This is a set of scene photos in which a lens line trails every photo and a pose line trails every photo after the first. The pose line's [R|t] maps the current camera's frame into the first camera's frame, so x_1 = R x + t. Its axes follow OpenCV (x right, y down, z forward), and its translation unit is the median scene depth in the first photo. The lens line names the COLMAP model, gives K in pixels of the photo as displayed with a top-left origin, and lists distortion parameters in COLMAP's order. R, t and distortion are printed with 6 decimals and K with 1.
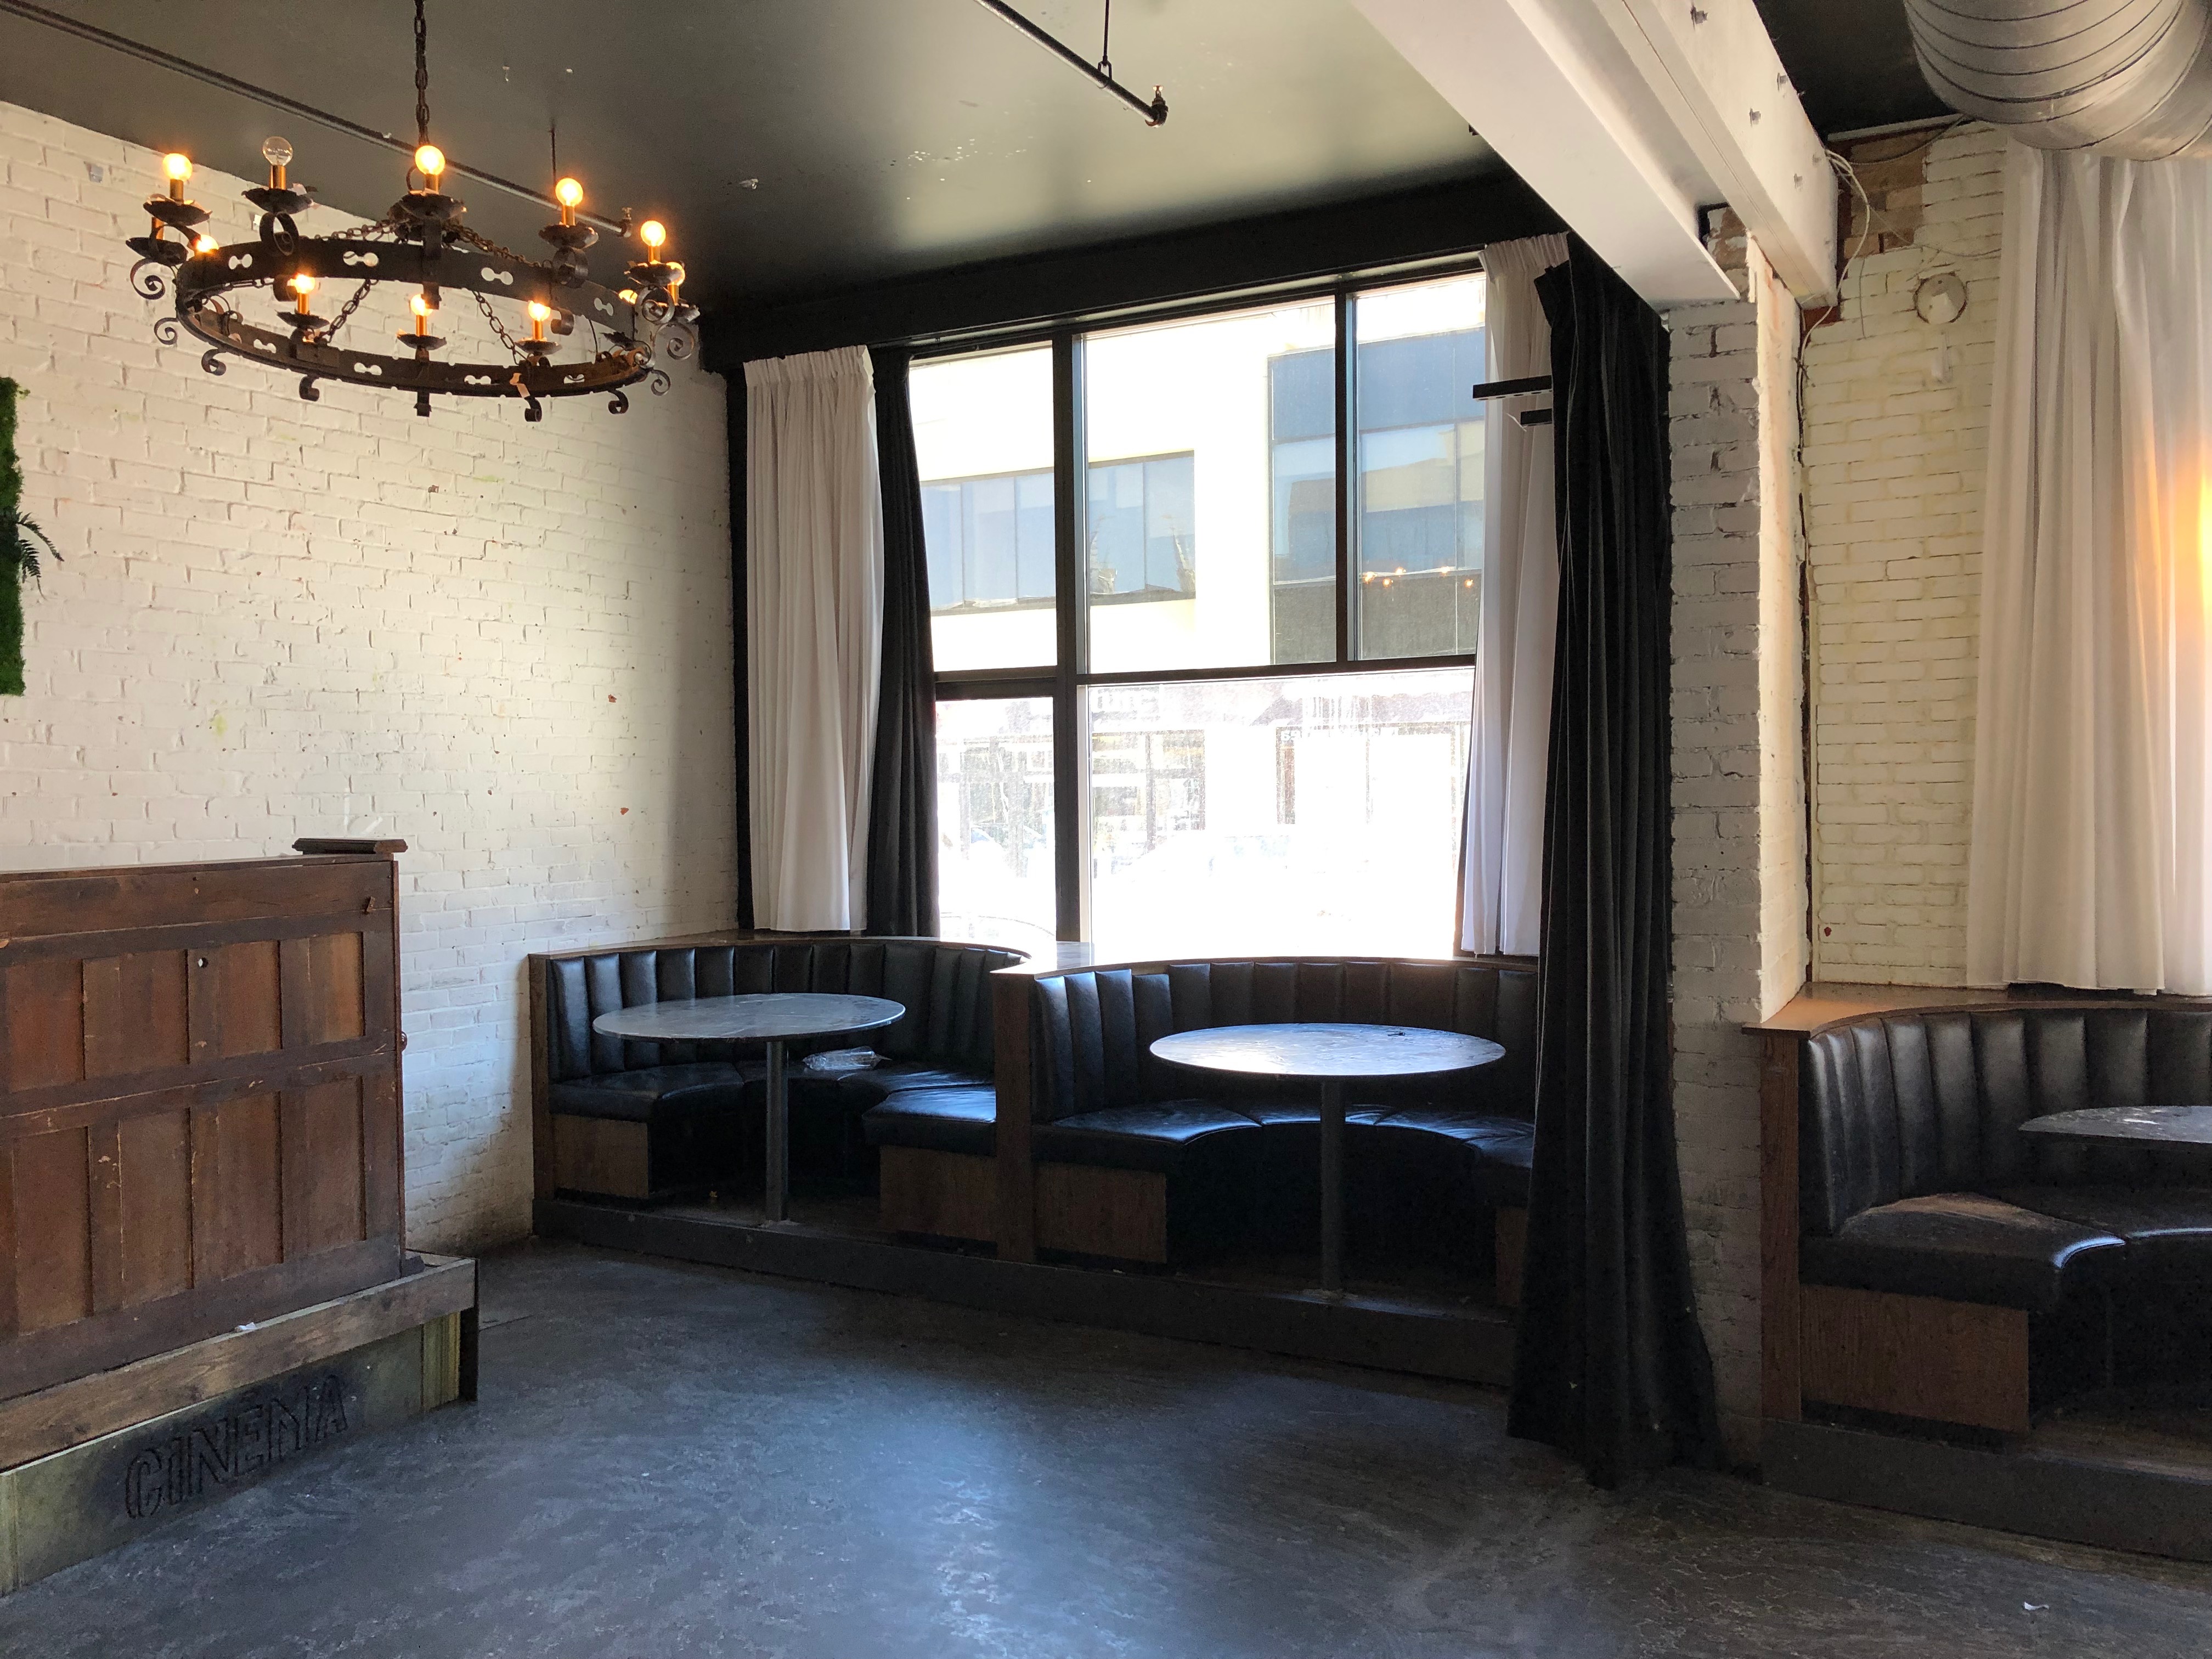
lens RADIAL K [[1809.9, 0, 1101.5], [0, 1809.9, 829.5], [0, 0, 1]] dist [0.000903, -0.000284]
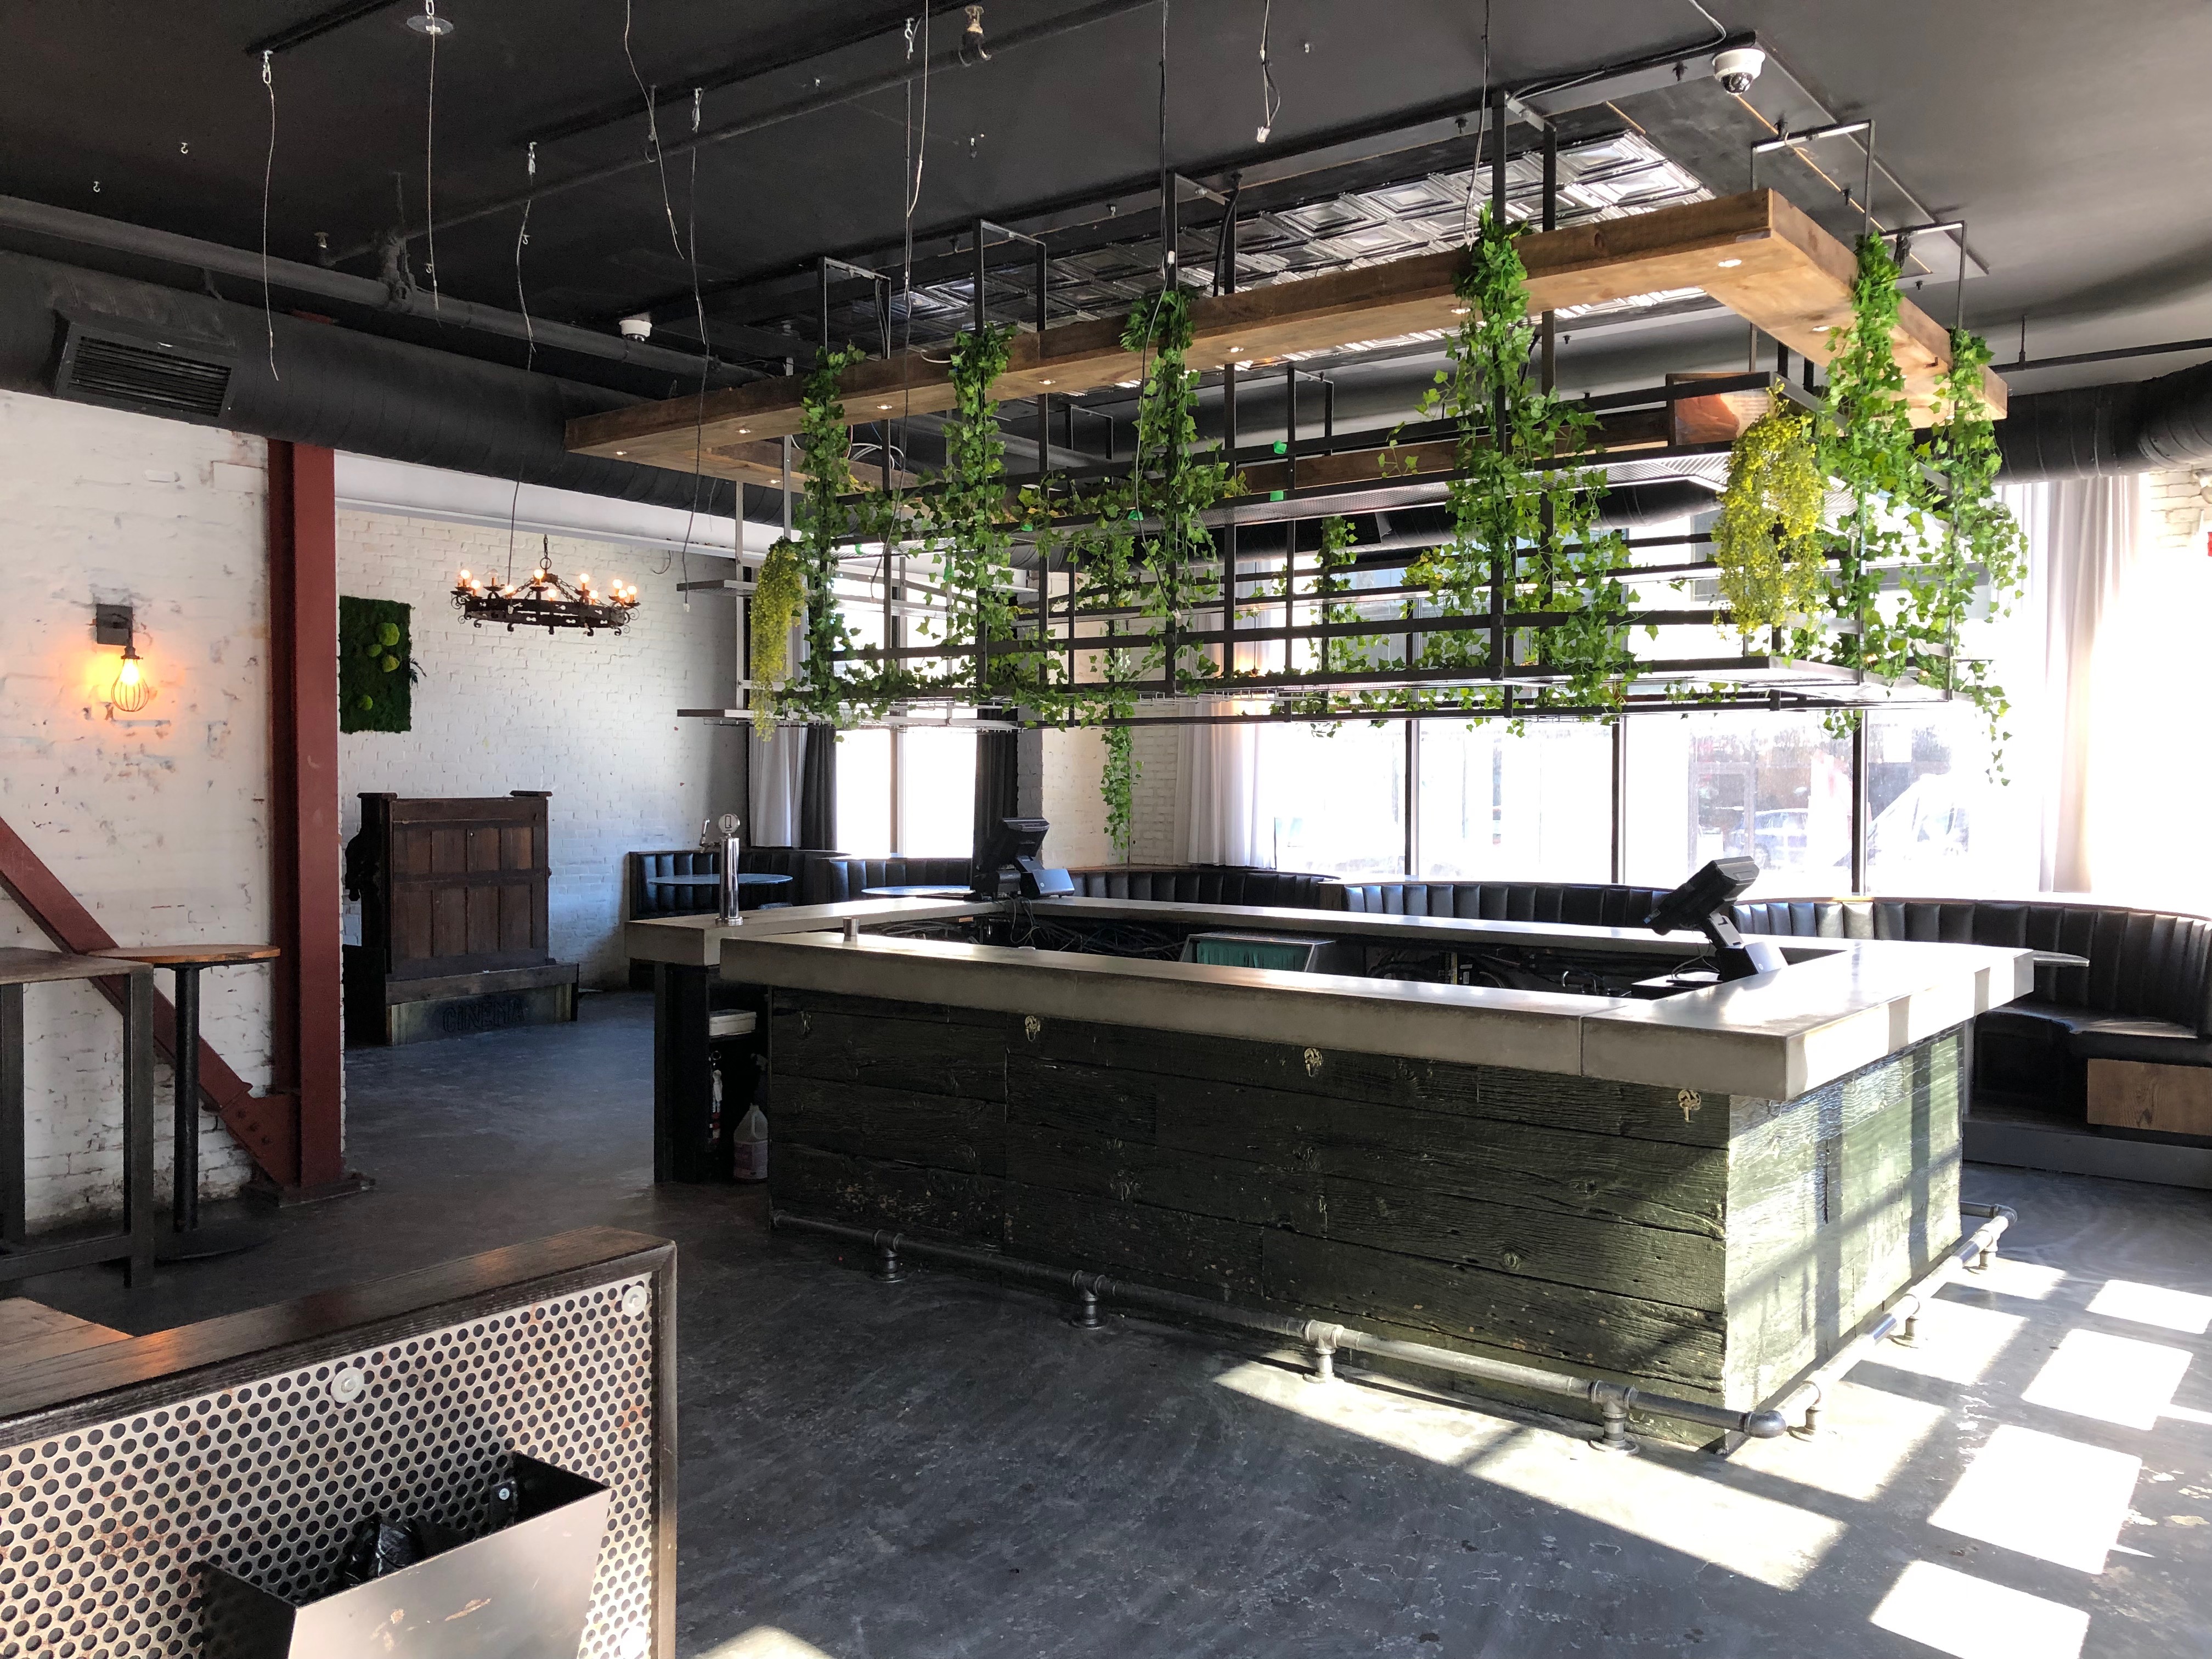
lens RADIAL K [[1809.9, 0, 1109.2], [0, 1809.9, 829.3], [0, 0, 1]] dist [0.000903, -0.000284]
pose [[0.988187, 0.020007, -0.151938, 0.769839], [-0.019379, 0.999796, 0.005614, 0.029055], [0.152020, -0.002603, 0.988374, -1.378044]]
